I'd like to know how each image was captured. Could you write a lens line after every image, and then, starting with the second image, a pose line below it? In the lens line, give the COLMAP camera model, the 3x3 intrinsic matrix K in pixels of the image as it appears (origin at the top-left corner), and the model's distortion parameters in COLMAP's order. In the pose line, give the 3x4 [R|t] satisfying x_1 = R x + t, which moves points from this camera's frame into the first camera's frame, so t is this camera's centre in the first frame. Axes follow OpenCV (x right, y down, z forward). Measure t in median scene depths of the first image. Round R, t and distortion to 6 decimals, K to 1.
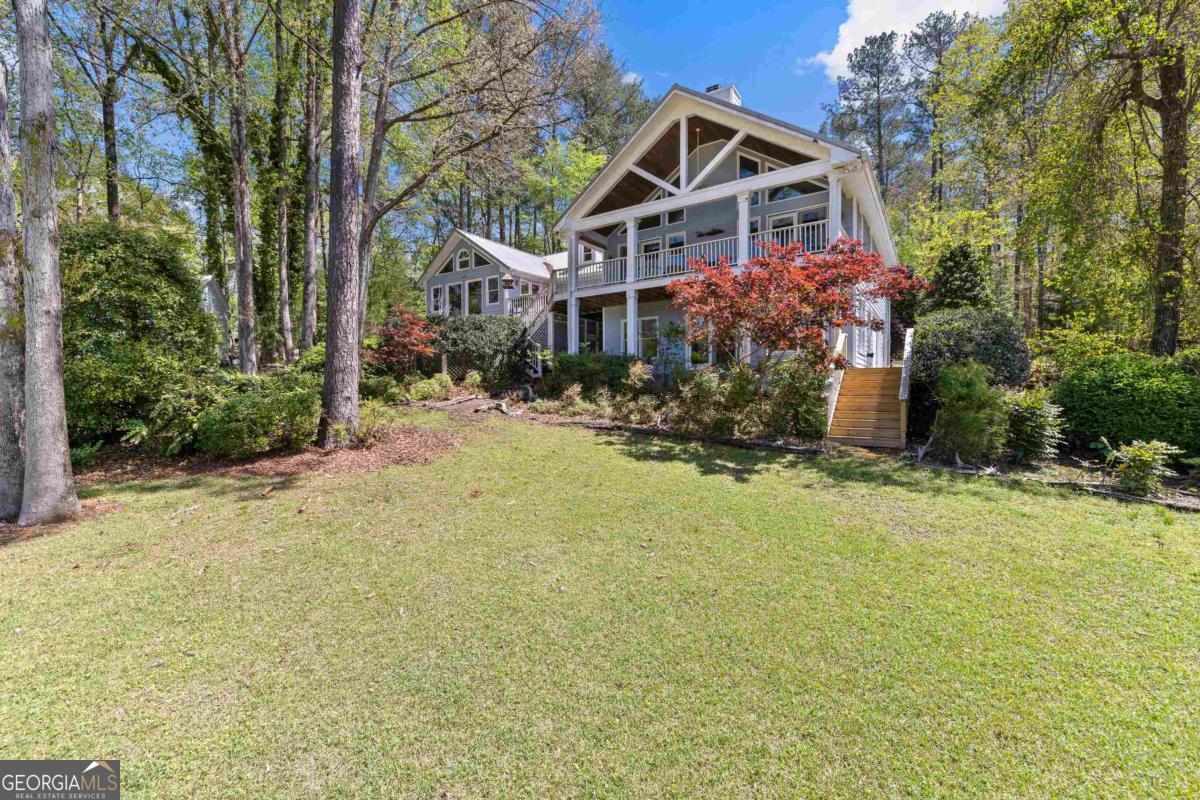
lens RADIAL K [[506.0, 0, 599.1], [0, 506.0, 399.5], [0, 0, 1]] dist [-0.002268, -0.000672]
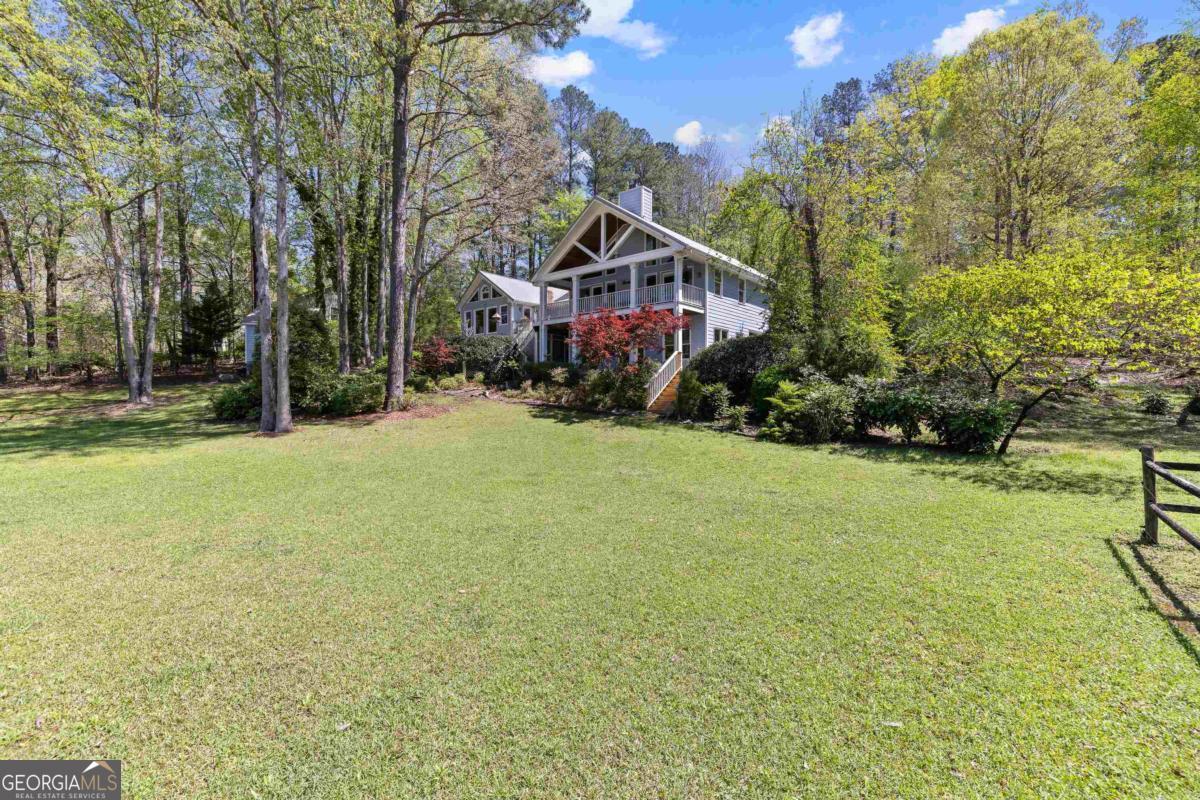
lens RADIAL K [[510.3, 0, 600.6], [0, 510.3, 396.1], [0, 0, 1]] dist [0.003698, 0.000458]
pose [[0.993358, 0.005907, -0.114912, 0.328974], [-0.006402, 0.999972, -0.003934, 0.023139], [0.114885, 0.004644, 0.993368, -0.566621]]
